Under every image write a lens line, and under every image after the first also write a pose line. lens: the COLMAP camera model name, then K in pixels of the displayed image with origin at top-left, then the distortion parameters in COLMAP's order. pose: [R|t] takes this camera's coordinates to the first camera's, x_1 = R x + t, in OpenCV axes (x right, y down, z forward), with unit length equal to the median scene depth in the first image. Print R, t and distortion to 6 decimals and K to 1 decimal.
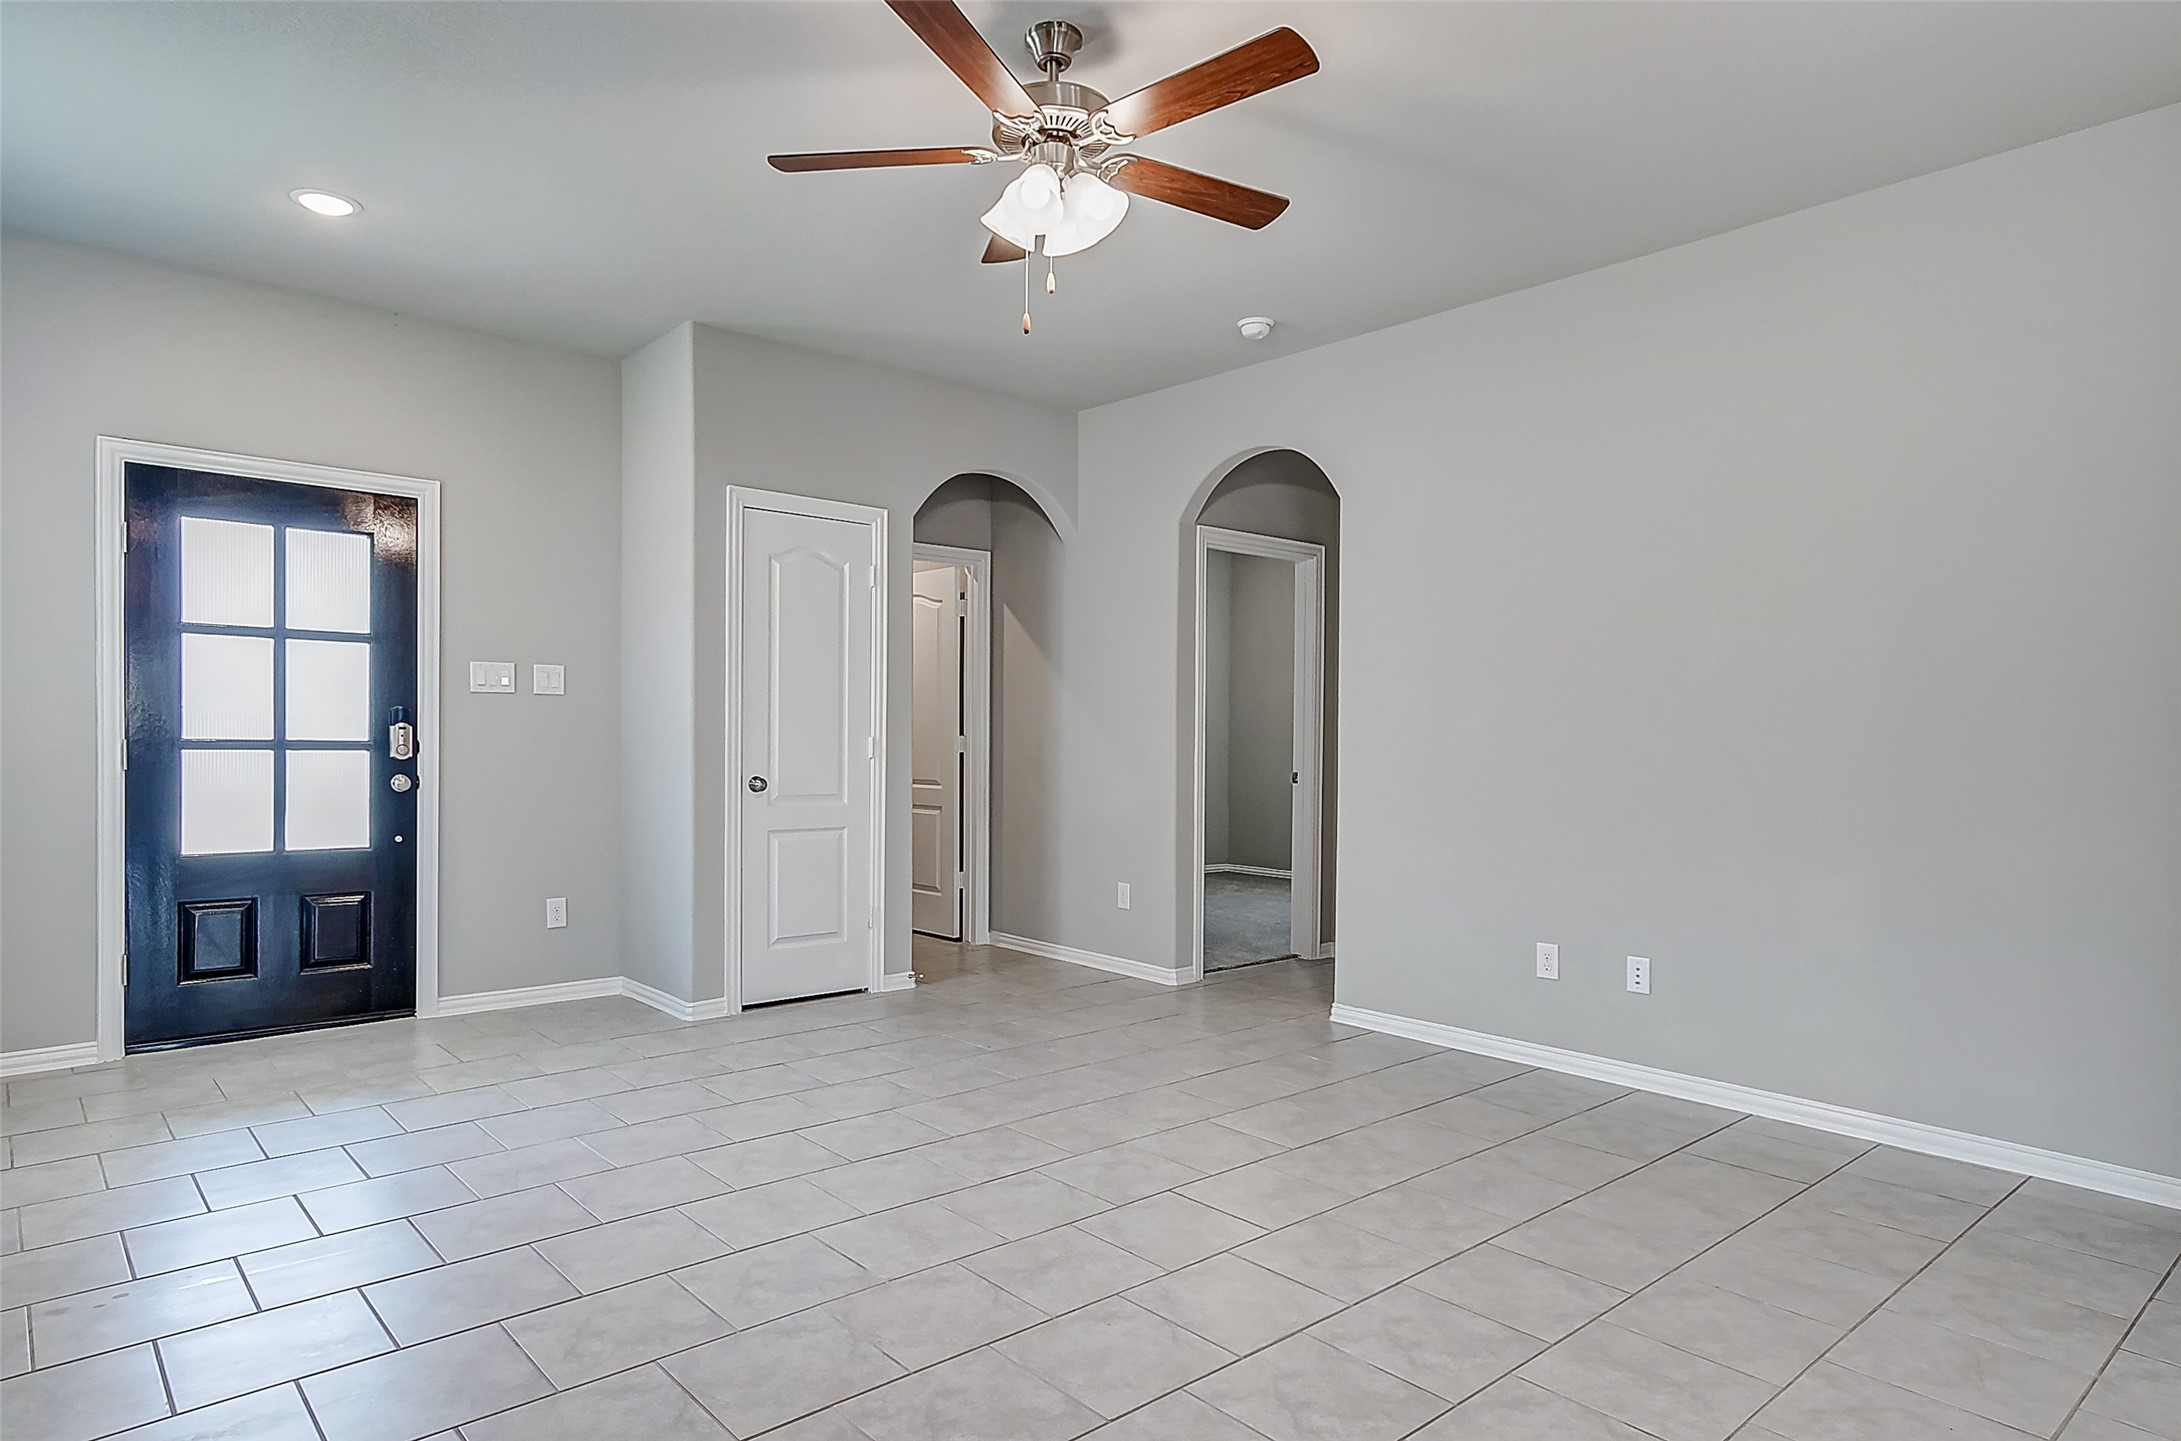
lens RADIAL K [[1264.2, 0, 1077.9], [0, 1264.2, 736.1], [0, 0, 1]] dist [0.029866, 0.002138]
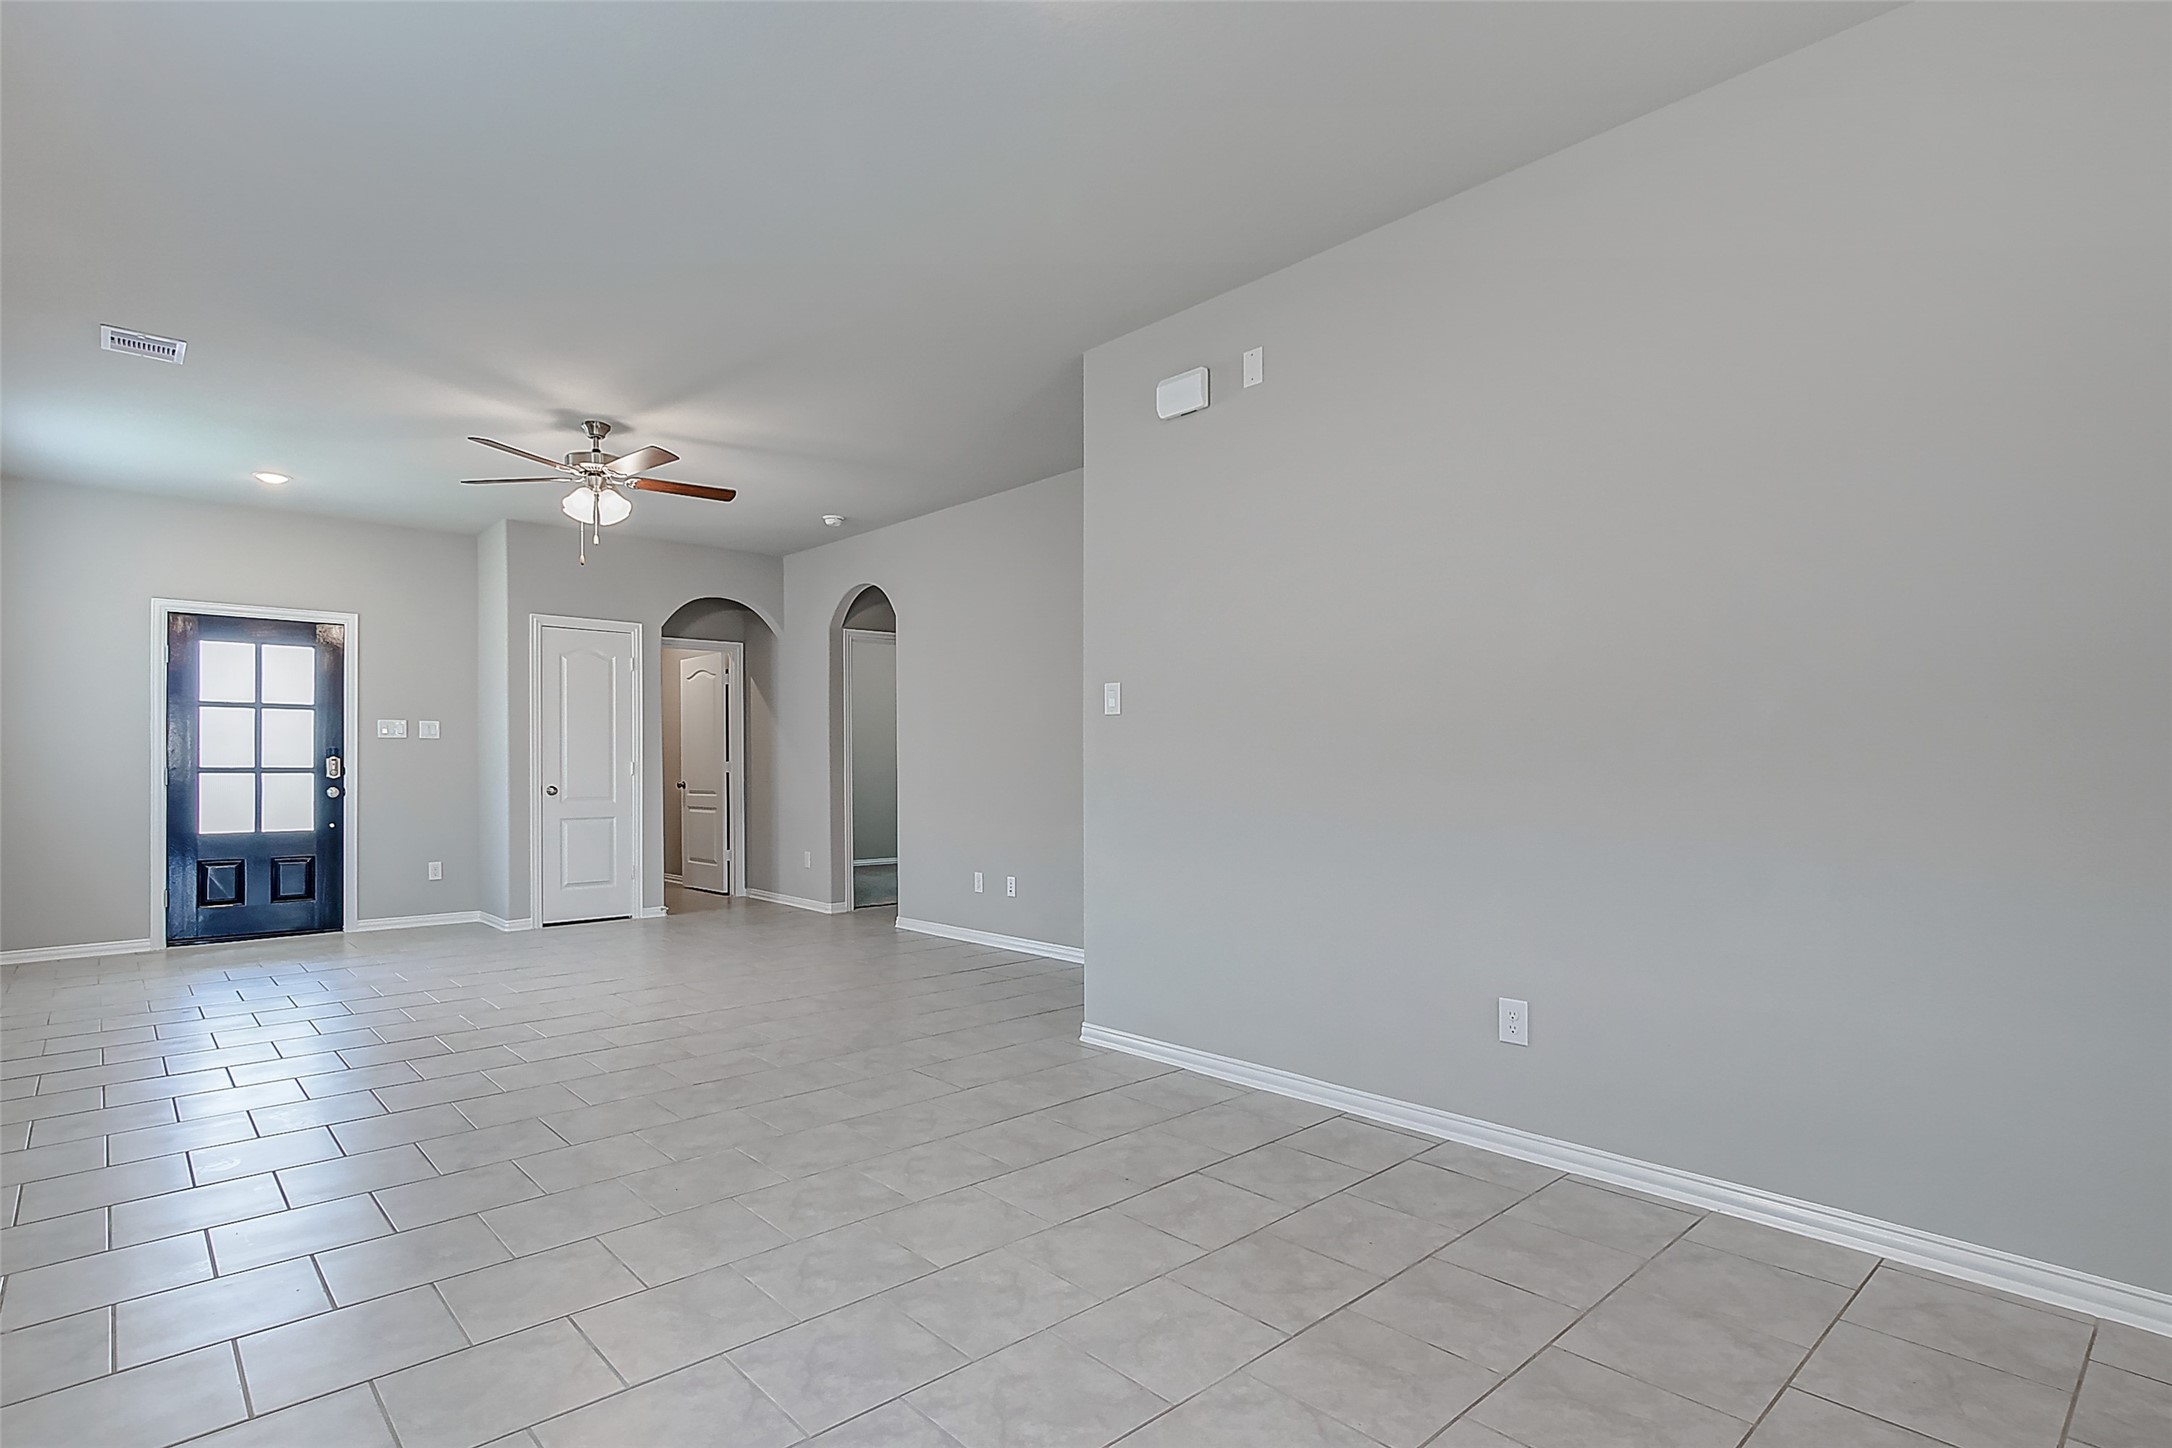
lens RADIAL K [[1085.1, 0, 1081.4], [0, 1085.1, 742.9], [0, 0, 1]] dist [-0.004384, 0.006460]
pose [[0.999551, -0.012016, 0.027456, 0.415119], [0.012552, 0.999732, -0.019455, 0.011564], [-0.027215, 0.019791, 0.999434, -0.458264]]
